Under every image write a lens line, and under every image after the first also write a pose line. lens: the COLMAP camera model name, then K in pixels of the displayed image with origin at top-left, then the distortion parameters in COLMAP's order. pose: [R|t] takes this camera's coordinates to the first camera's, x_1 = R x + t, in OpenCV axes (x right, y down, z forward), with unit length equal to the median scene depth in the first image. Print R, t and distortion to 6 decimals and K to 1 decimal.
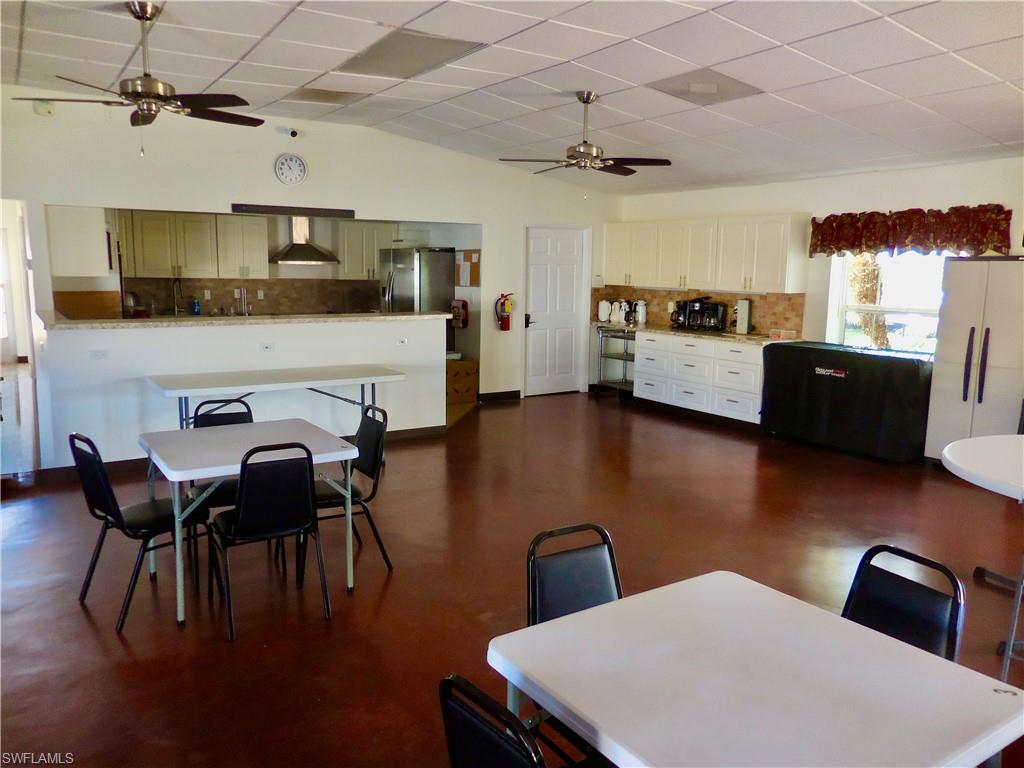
lens RADIAL K [[768.4, 0, 512.0], [0, 768.4, 384.0], [0, 0, 1]] dist [0.007896, 0.001285]
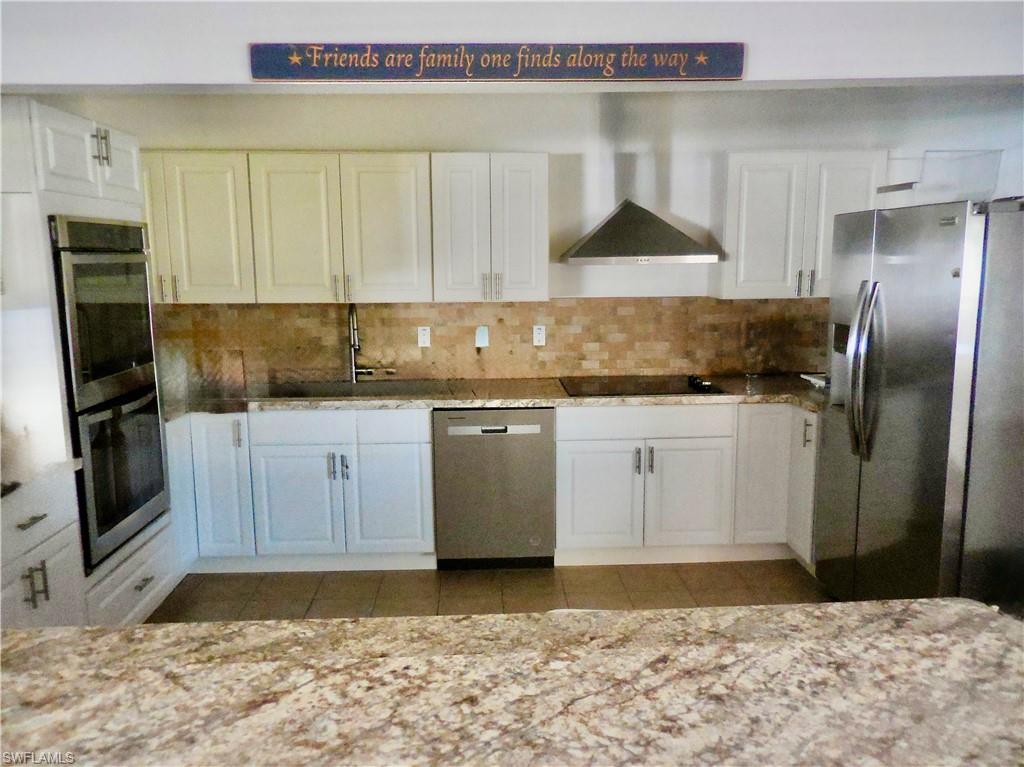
lens RADIAL K [[768.4, 0, 512.0], [0, 768.4, 383.5], [0, 0, 1]] dist [0.007896, 0.001285]
pose [[0.852311, 0.054517, -0.520186, -0.111514], [-0.051168, 0.998473, 0.020806, -0.098325], [0.520526, 0.008884, 0.853800, 0.625103]]
